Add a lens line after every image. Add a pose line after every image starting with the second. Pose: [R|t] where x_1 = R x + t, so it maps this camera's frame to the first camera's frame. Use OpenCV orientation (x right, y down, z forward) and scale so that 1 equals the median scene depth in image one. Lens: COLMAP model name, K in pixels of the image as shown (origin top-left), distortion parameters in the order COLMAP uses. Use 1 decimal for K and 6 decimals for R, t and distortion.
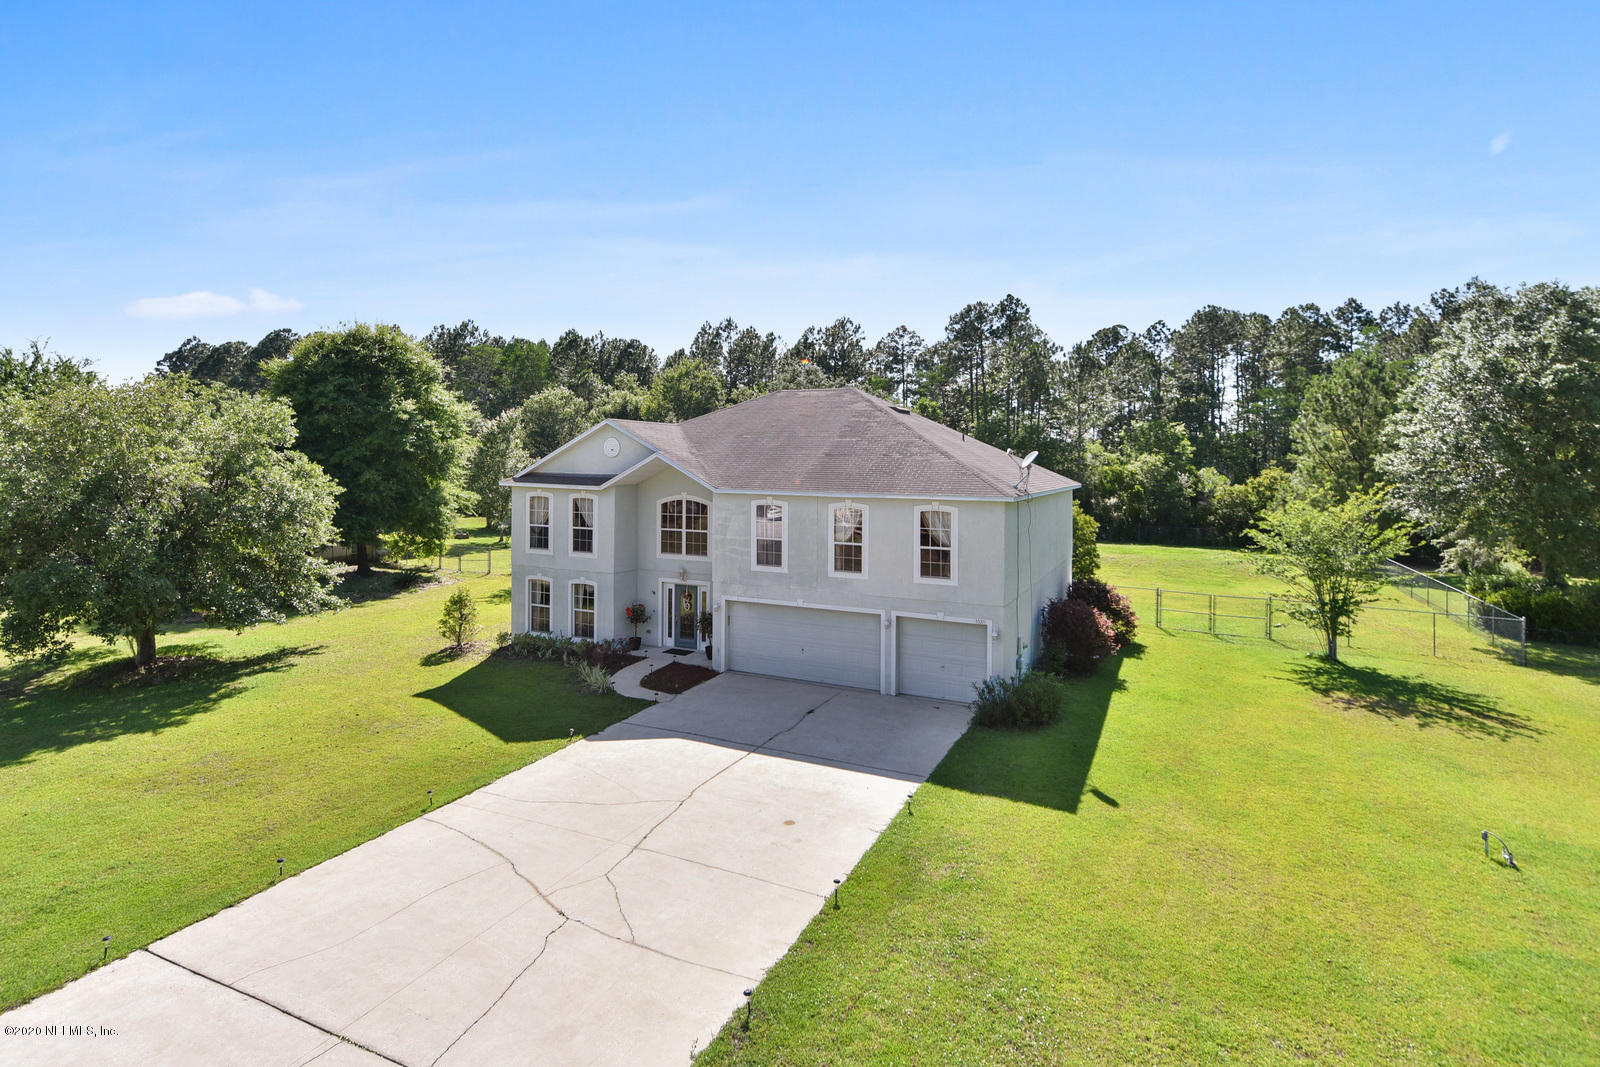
lens RADIAL K [[846.3, 0, 797.8], [0, 846.3, 436.9], [0, 0, 1]] dist [-0.000304, -0.000075]
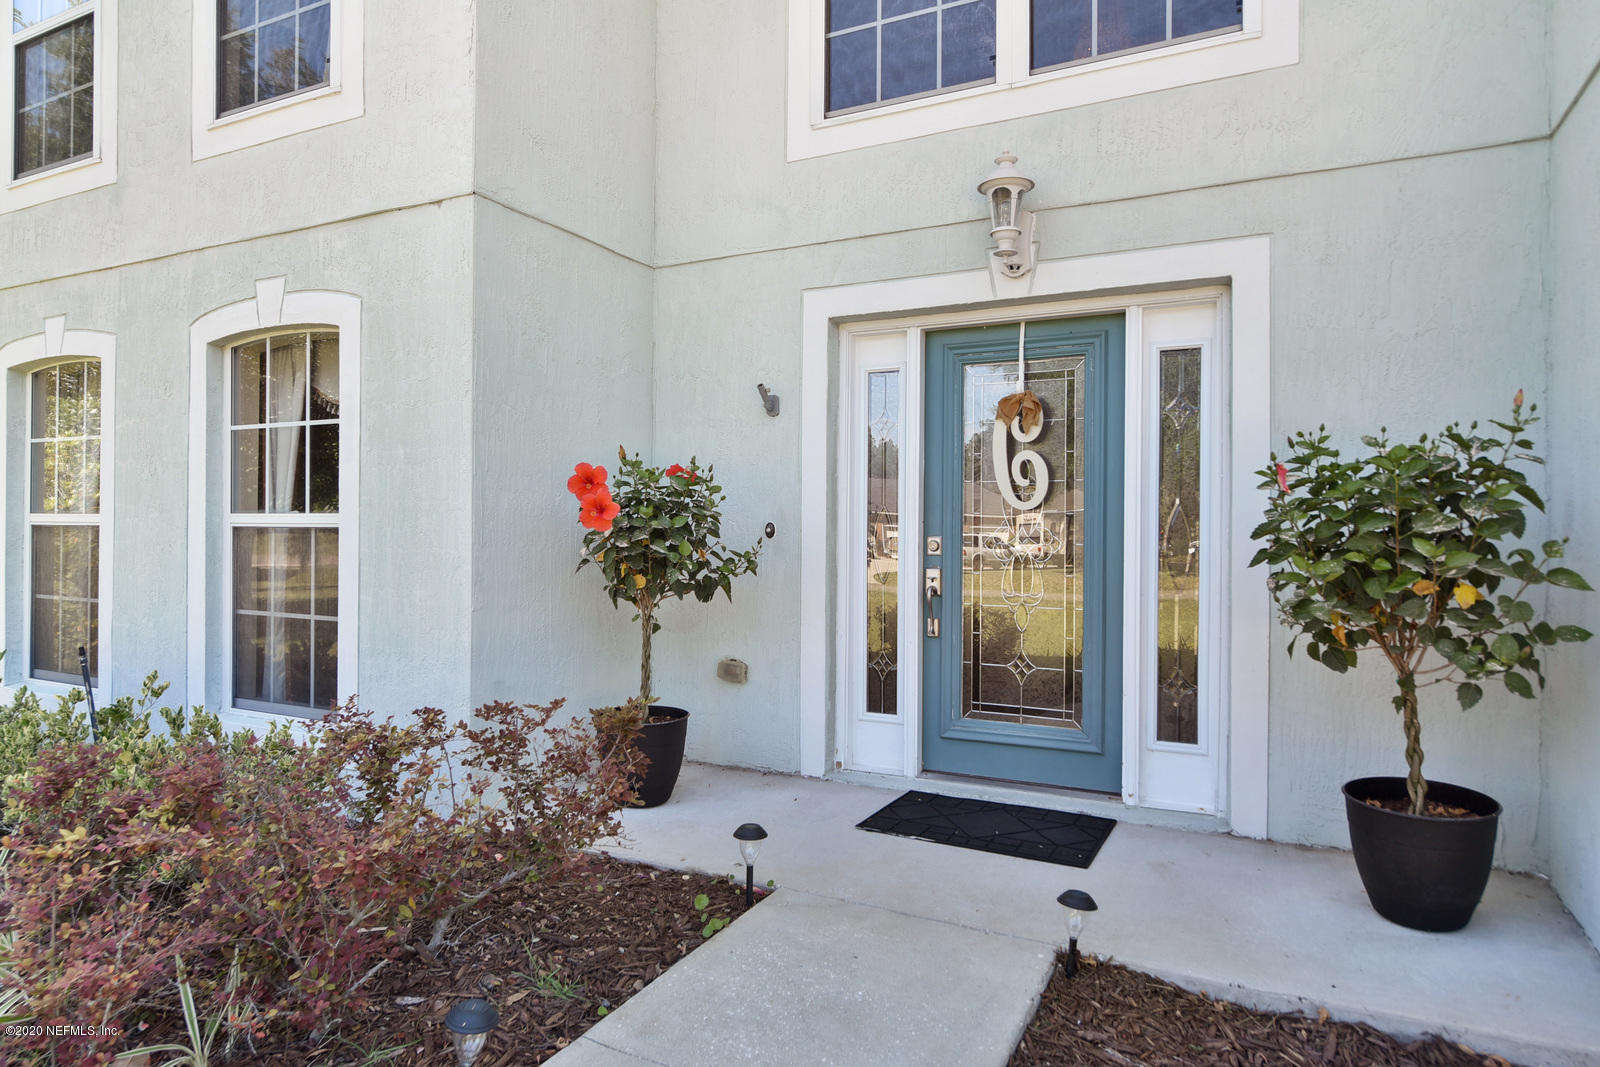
lens RADIAL K [[1008.2, 0, 758.2], [0, 1008.2, 530.3], [0, 0, 1]] dist [0.006365, 0.001583]
pose [[0.999018, 0.001570, -0.044274, -0.168073], [-0.001367, 0.999988, 0.004631, 0.209431], [0.044281, -0.004566, 0.999009, 0.847423]]
